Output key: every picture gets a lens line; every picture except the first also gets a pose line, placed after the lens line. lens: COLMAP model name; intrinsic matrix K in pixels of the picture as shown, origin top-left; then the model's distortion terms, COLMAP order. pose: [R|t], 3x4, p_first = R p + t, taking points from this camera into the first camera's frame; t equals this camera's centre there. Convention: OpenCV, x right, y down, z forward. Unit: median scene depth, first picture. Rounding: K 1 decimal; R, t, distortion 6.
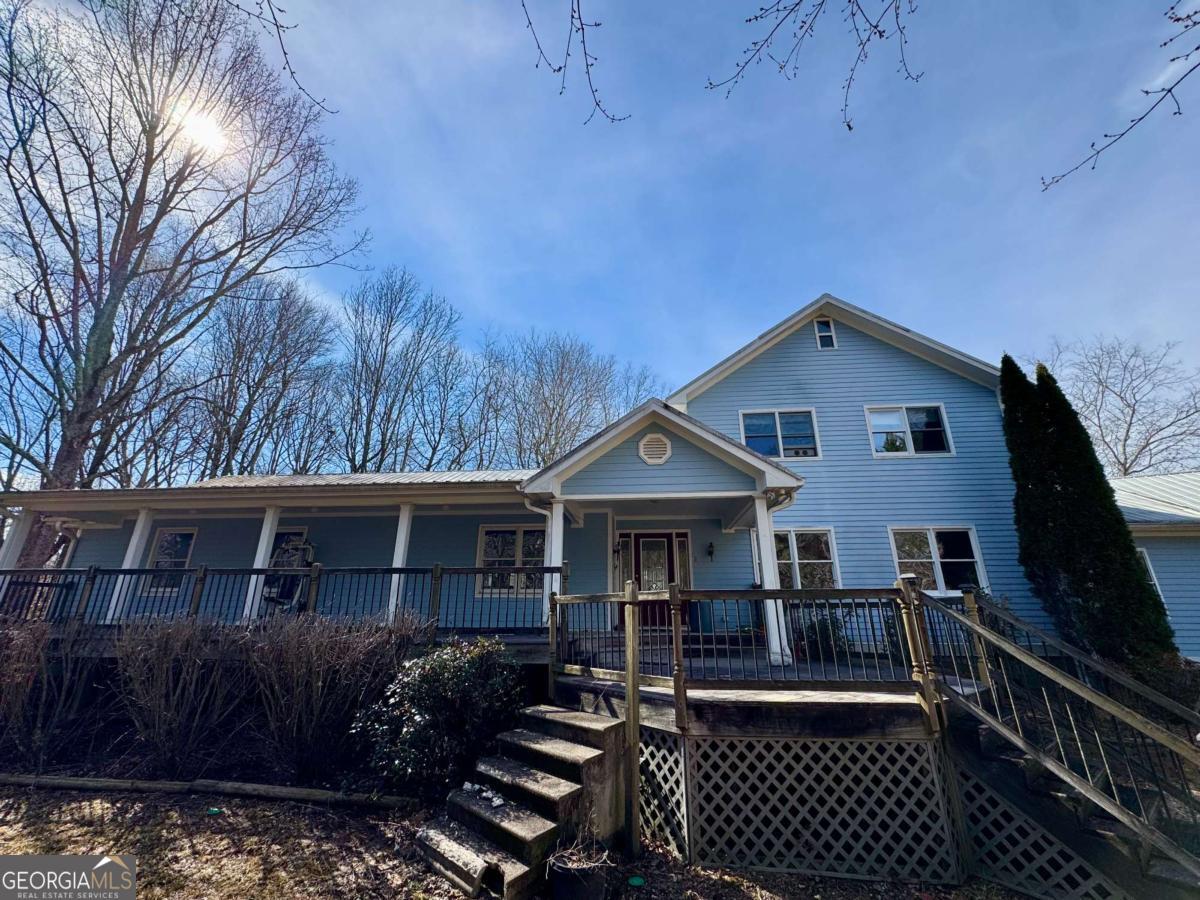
lens RADIAL K [[479.1, 0, 599.2], [0, 479.1, 448.7], [0, 0, 1]] dist [-0.003216, 0.000451]
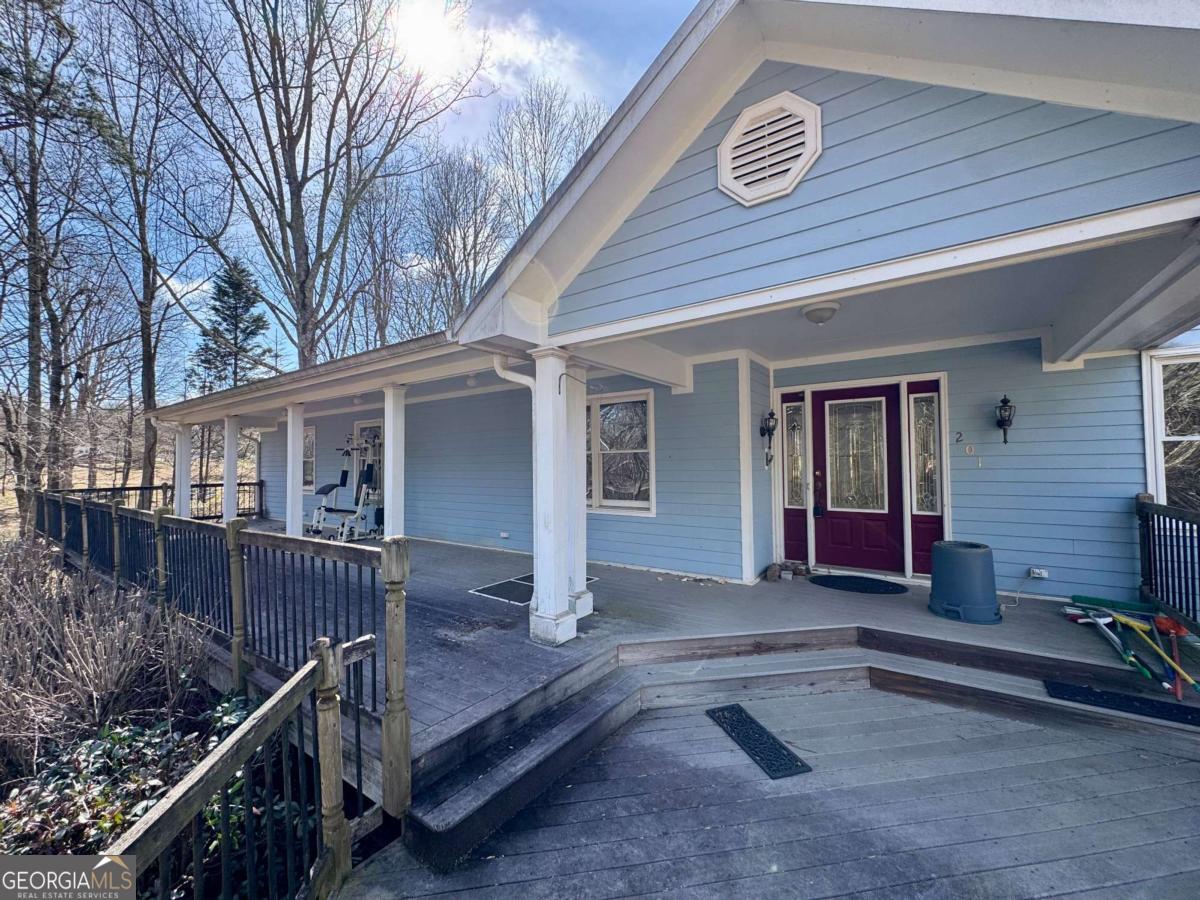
lens RADIAL K [[479.1, 0, 599.2], [0, 479.1, 448.7], [0, 0, 1]] dist [-0.003216, 0.000451]
pose [[0.867449, -0.029406, -0.496656, 0.130954], [0.177502, 0.950851, 0.253723, 0.068252], [0.464785, -0.308249, 0.830034, 0.471203]]
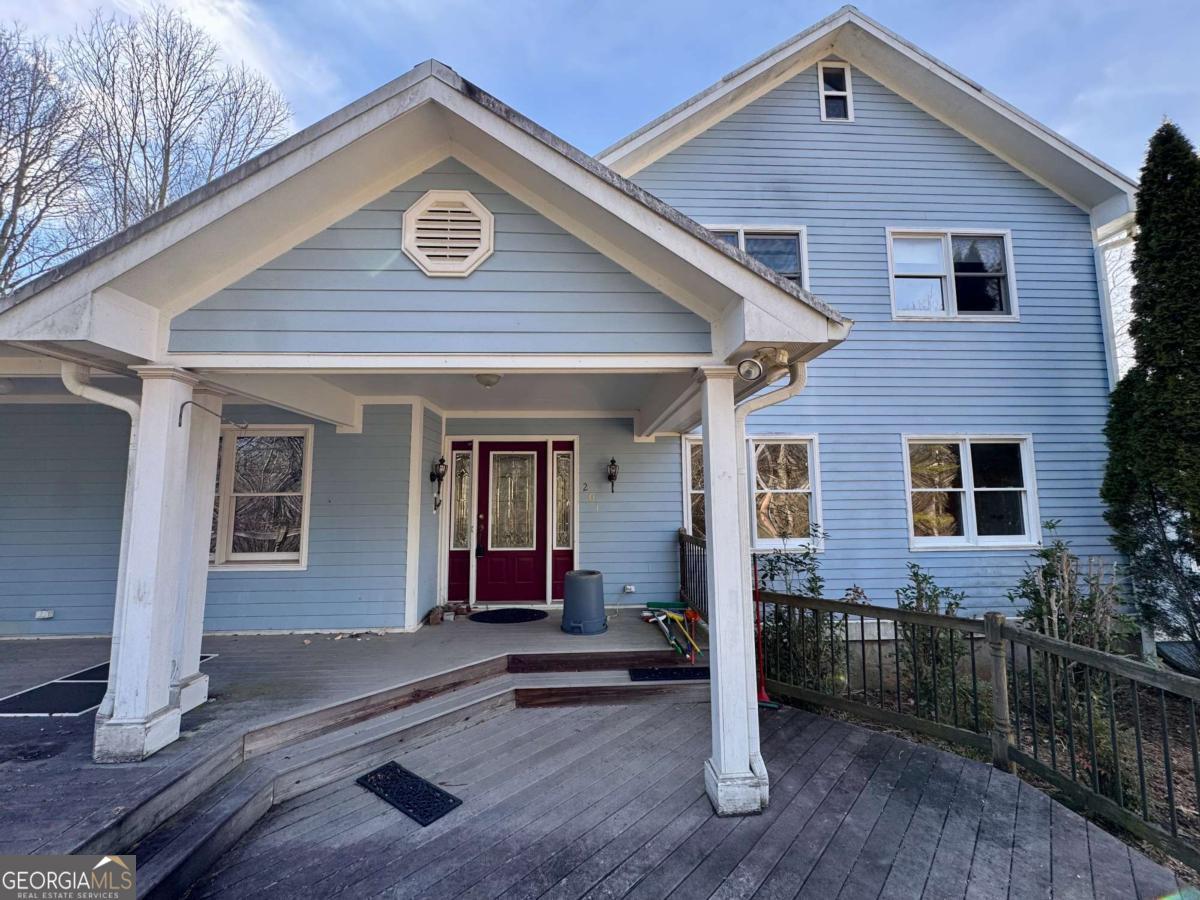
lens RADIAL K [[479.1, 0, 599.2], [0, 479.1, 448.7], [0, 0, 1]] dist [-0.003216, 0.000451]
pose [[0.989762, 0.003090, 0.142694, 0.135131], [-0.035675, 0.973388, 0.226369, 0.055605], [-0.138197, -0.229142, 0.963533, 0.456048]]
